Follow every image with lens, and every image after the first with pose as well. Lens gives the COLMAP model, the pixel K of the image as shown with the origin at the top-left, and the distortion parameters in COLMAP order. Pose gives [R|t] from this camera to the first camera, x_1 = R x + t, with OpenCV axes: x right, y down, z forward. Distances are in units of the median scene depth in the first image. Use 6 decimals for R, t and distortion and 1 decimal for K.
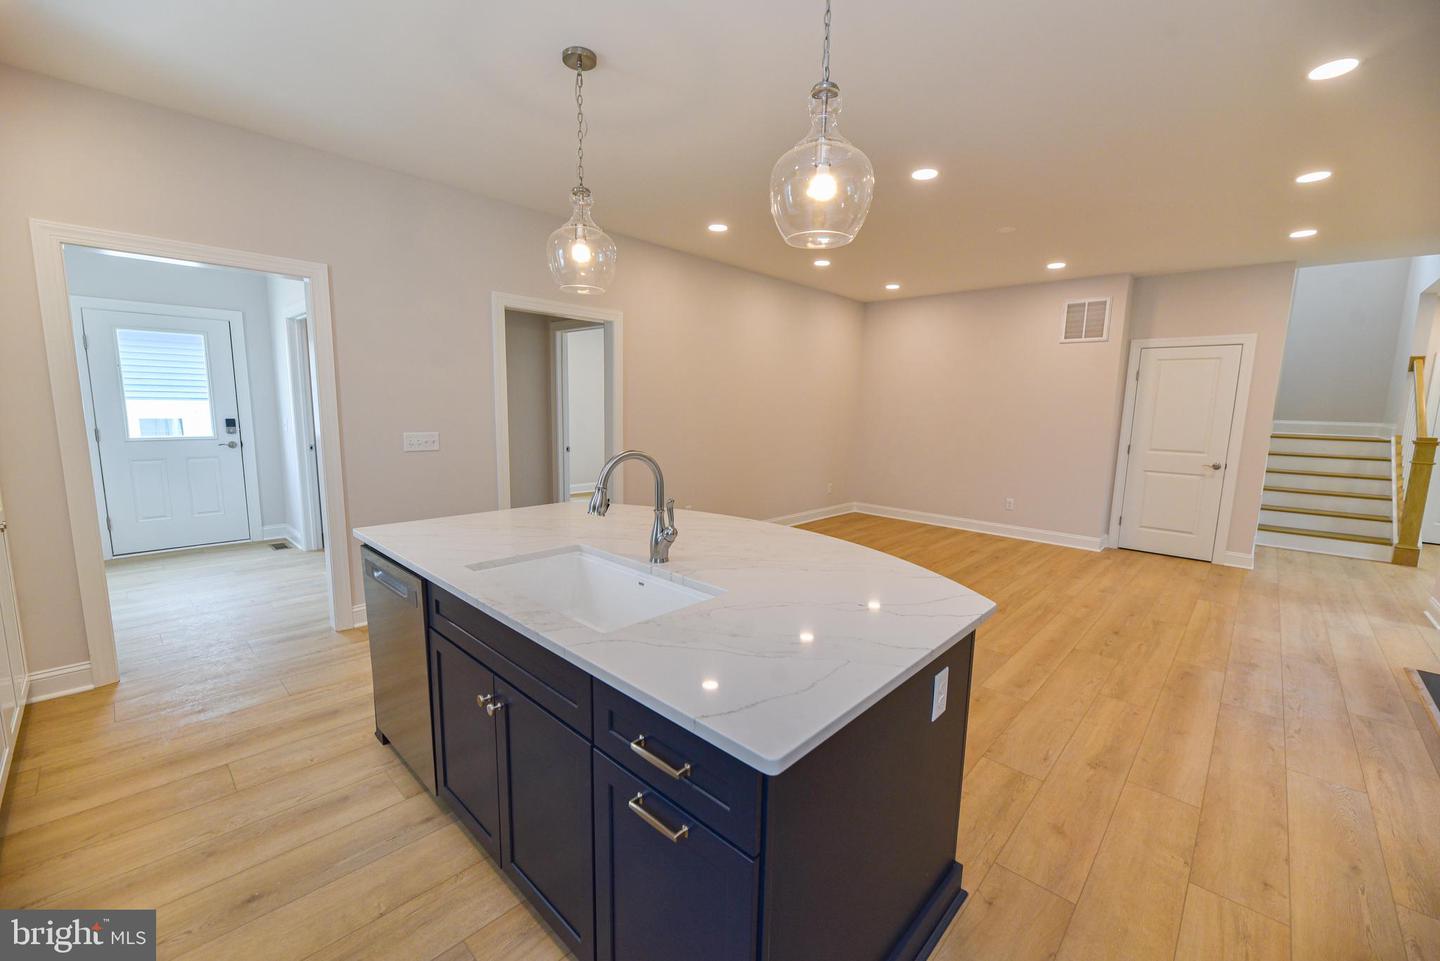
lens RADIAL K [[577.7, 0, 722.8], [0, 577.7, 486.3], [0, 0, 1]] dist [0.001879, -0.003669]
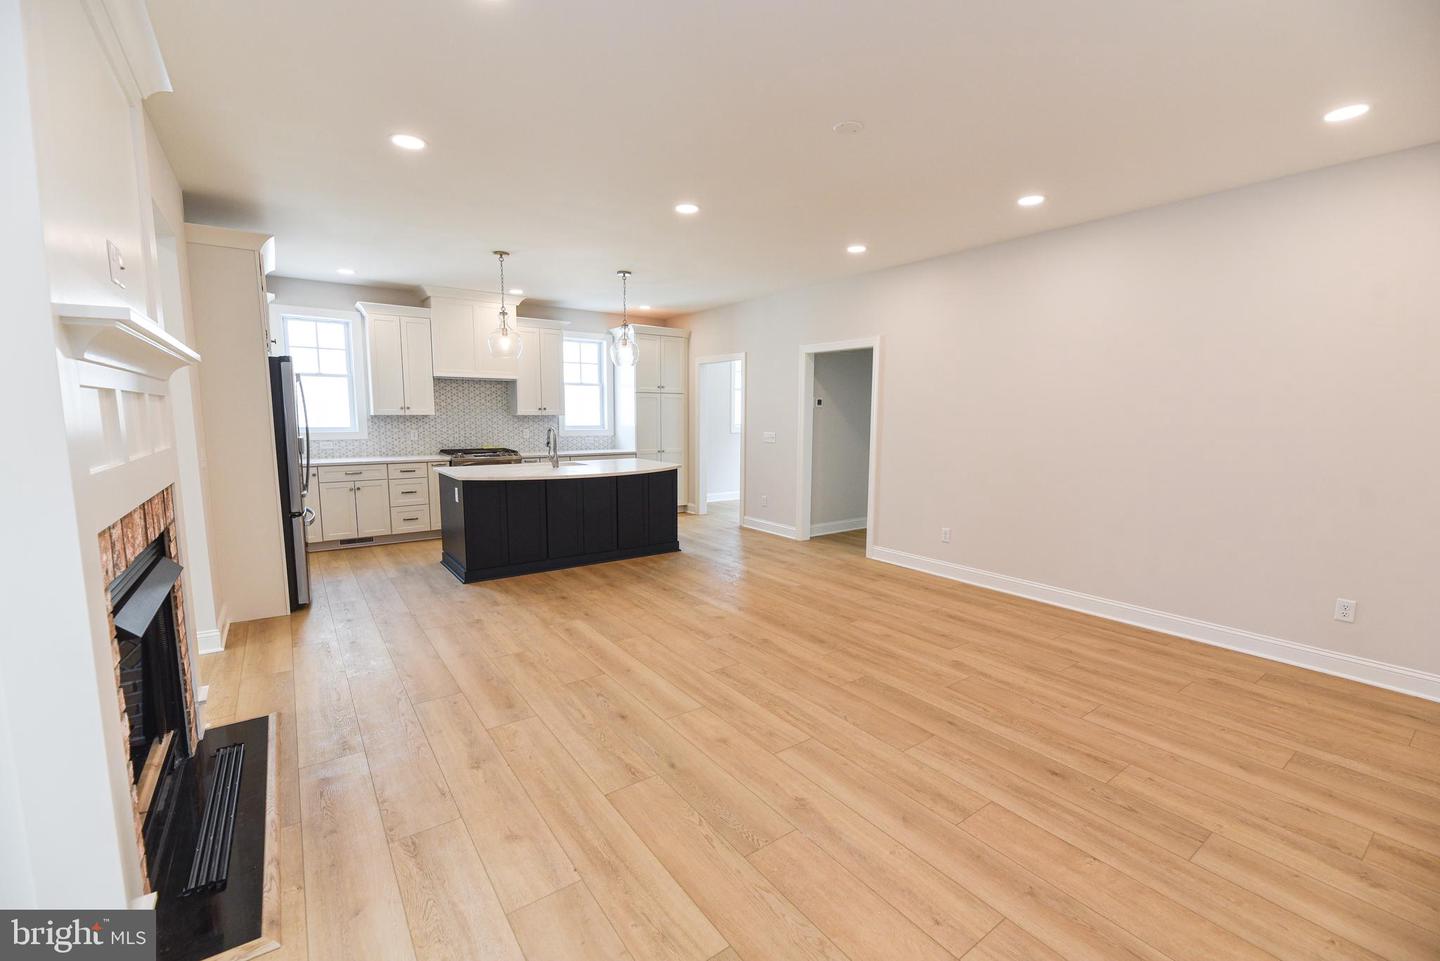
lens RADIAL K [[605.2, 0, 720.0], [0, 605.2, 480.5], [0, 0, 1]] dist [0.000768, -0.000076]
pose [[-0.190055, 0.088912, -0.977739, 1.401488], [-0.149750, 0.981612, 0.118373, -0.147872], [0.970285, 0.168914, -0.173246, 1.224474]]
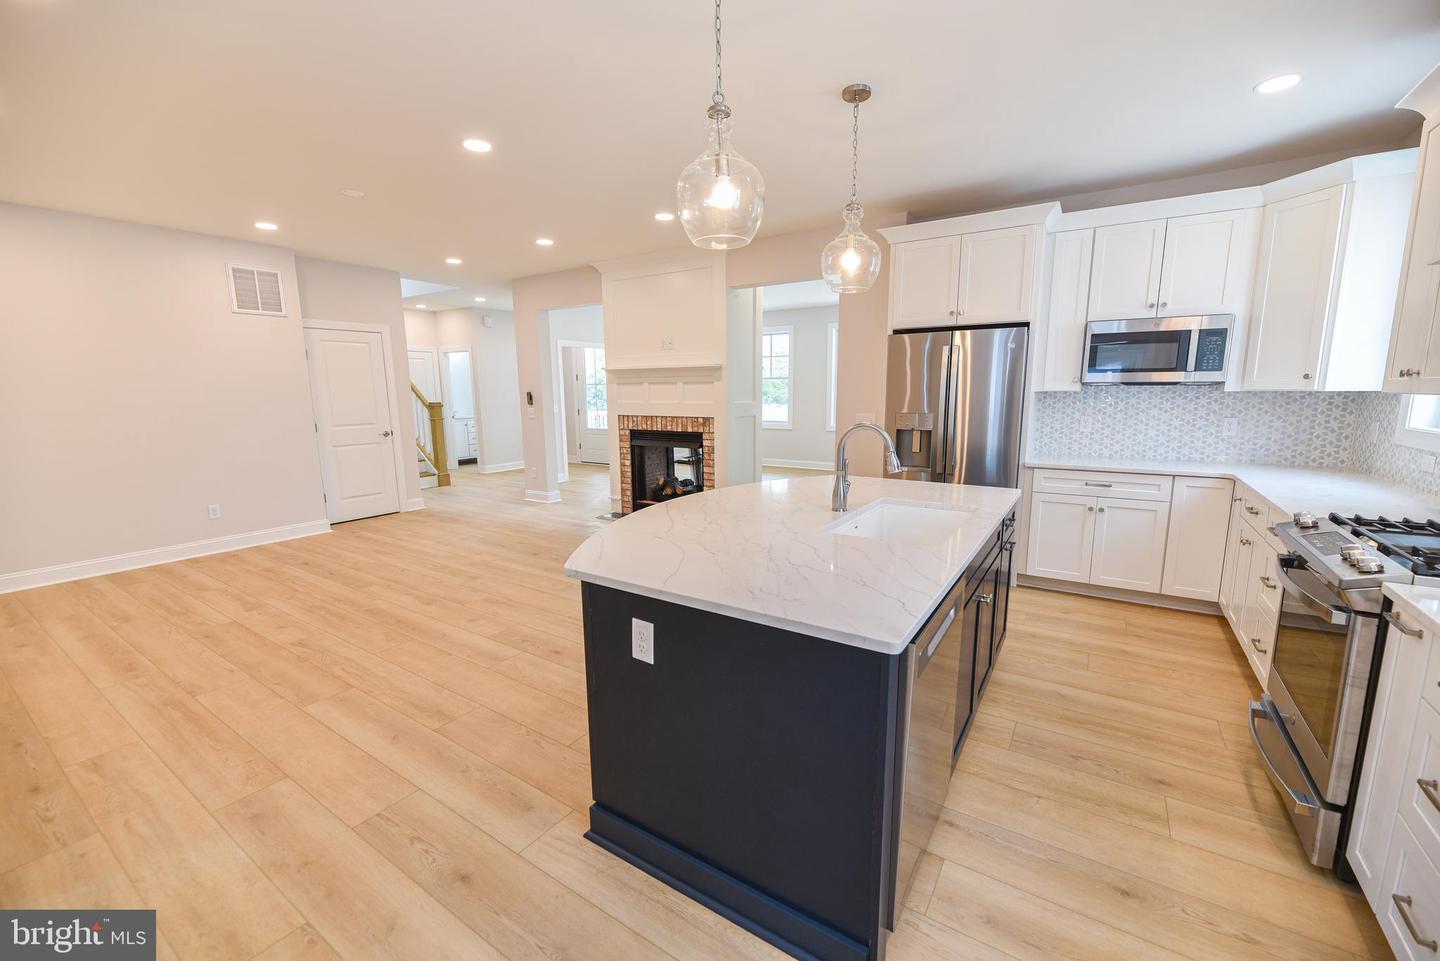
lens RADIAL K [[578.6, 0, 725.5], [0, 578.6, 486.0], [0, 0, 1]] dist [0.001568, -0.004031]
pose [[-0.179834, -0.182142, 0.966687, -0.683351], [0.144164, 0.967218, 0.209061, -0.119256], [-0.973076, 0.176958, -0.147681, 0.756764]]
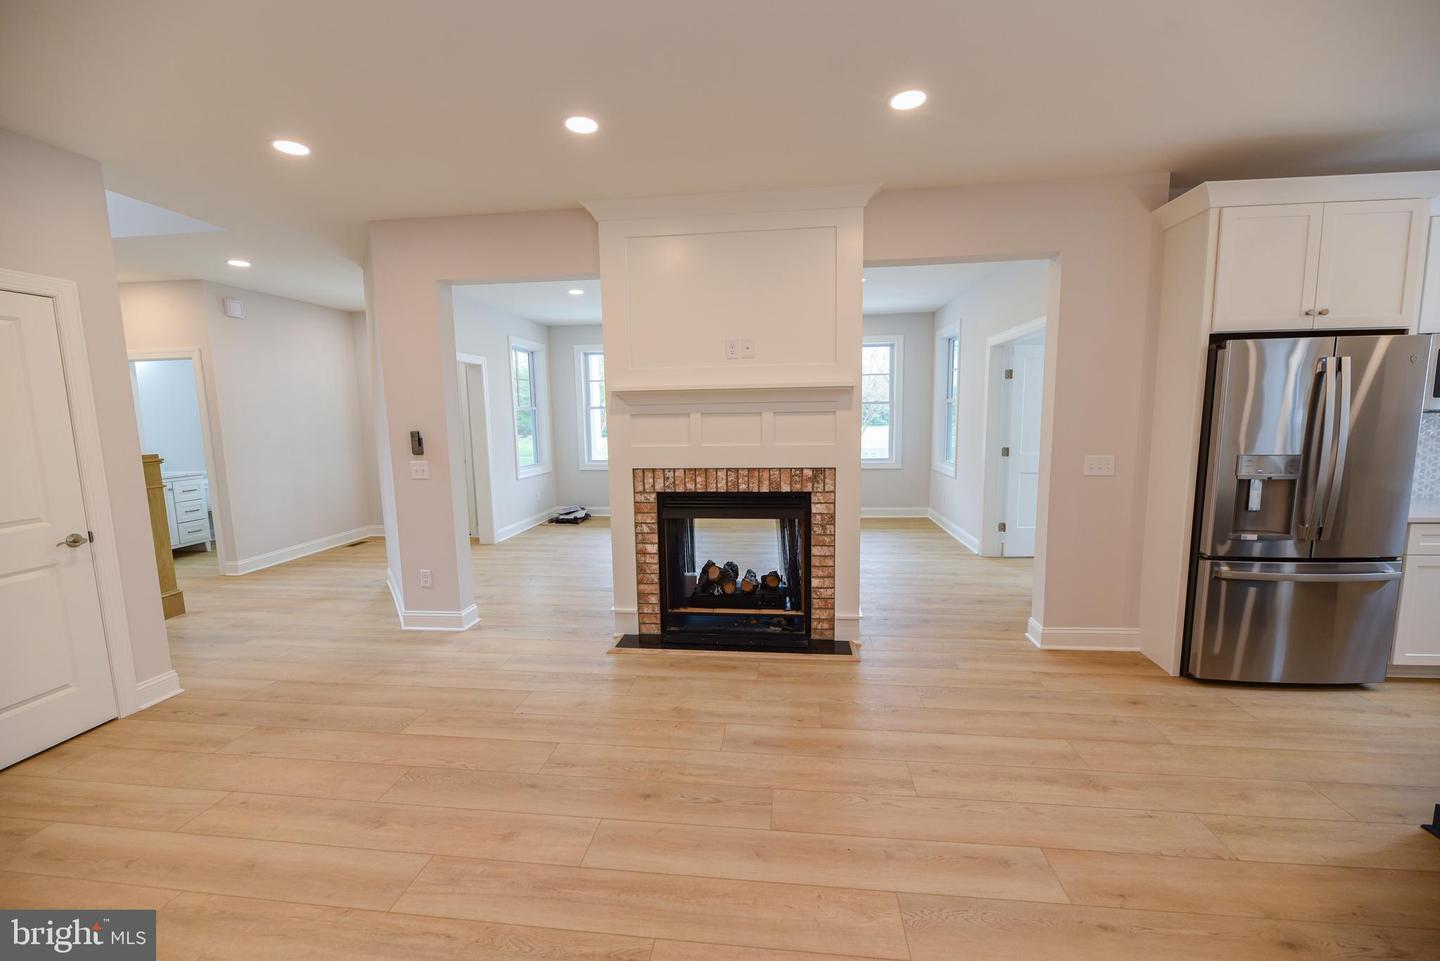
lens RADIAL K [[577.7, 0, 722.8], [0, 577.7, 486.3], [0, 0, 1]] dist [0.001879, -0.003669]
pose [[-0.596169, -0.109959, 0.795293, 0.196531], [0.119169, 0.967485, 0.223098, -0.185123], [-0.793965, 0.227778, -0.563681, 1.227829]]
